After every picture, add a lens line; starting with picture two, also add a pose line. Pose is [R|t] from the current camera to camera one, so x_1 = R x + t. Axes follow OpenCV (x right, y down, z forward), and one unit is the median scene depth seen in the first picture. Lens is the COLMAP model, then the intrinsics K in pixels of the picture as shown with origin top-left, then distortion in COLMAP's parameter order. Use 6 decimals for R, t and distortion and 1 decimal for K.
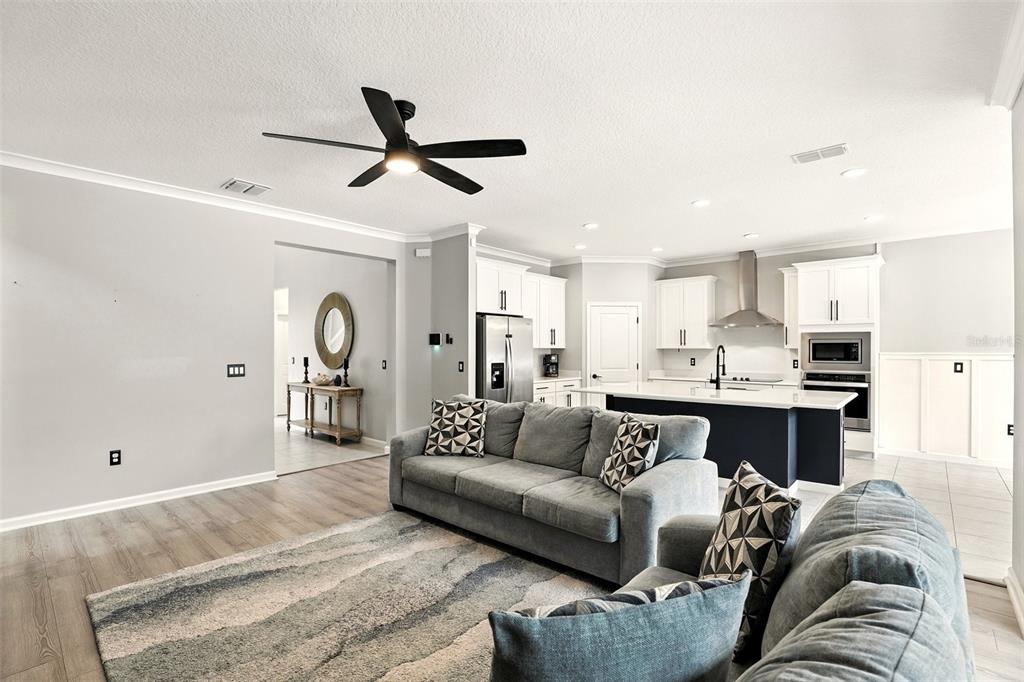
lens RADIAL K [[475.2, 0, 513.8], [0, 475.2, 346.0], [0, 0, 1]] dist [-0.029663, 0.001423]
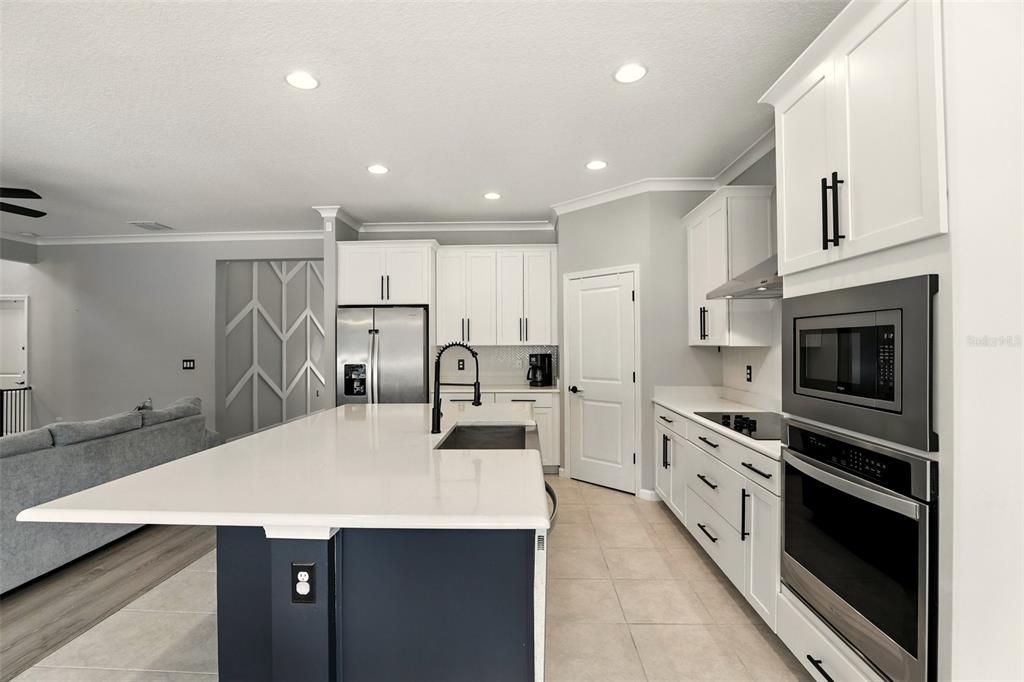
lens RADIAL K [[473.5, 0, 512.0], [0, 473.5, 341.0], [0, 0, 1]] dist [-0.025863, 0.001041]
pose [[0.640204, -0.008825, -0.768154, 0.746889], [0.009660, 0.999947, -0.003437, 0.000163], [0.768144, -0.005220, 0.640255, 0.653987]]
